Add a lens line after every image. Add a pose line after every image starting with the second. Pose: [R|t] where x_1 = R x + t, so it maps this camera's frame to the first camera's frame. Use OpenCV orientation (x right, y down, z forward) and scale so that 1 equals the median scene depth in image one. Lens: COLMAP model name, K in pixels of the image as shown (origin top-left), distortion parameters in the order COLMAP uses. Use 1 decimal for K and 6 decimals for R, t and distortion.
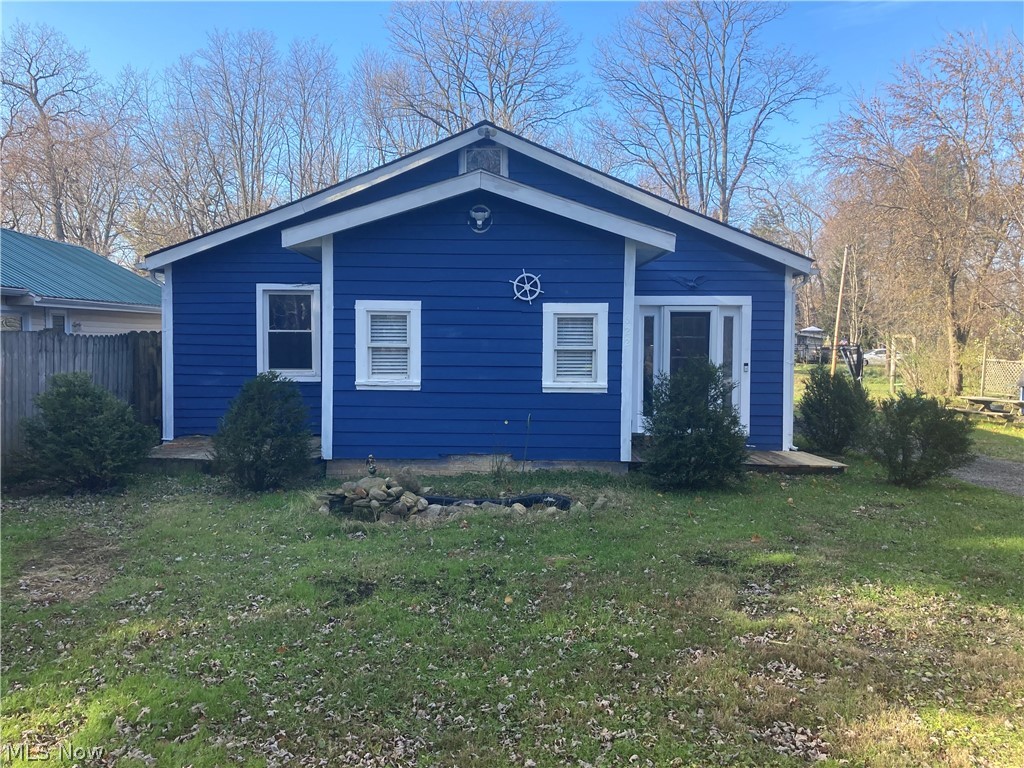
lens RADIAL K [[838.8, 0, 509.9], [0, 838.8, 387.4], [0, 0, 1]] dist [0.040729, -0.011274]
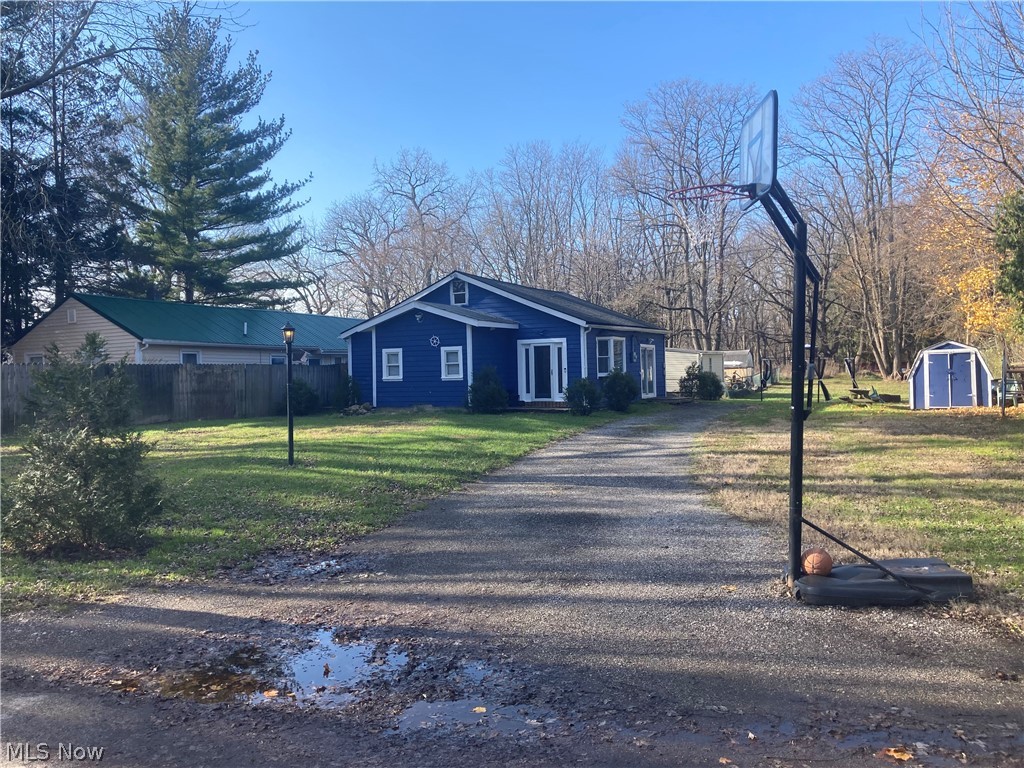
lens RADIAL K [[838.8, 0, 513.5], [0, 838.8, 381.9], [0, 0, 1]] dist [0.040729, -0.011274]
pose [[0.904453, -0.025860, -0.425789, 1.366356], [0.007802, 0.998997, -0.044102, 0.128018], [0.426502, 0.036566, 0.903747, -1.290558]]
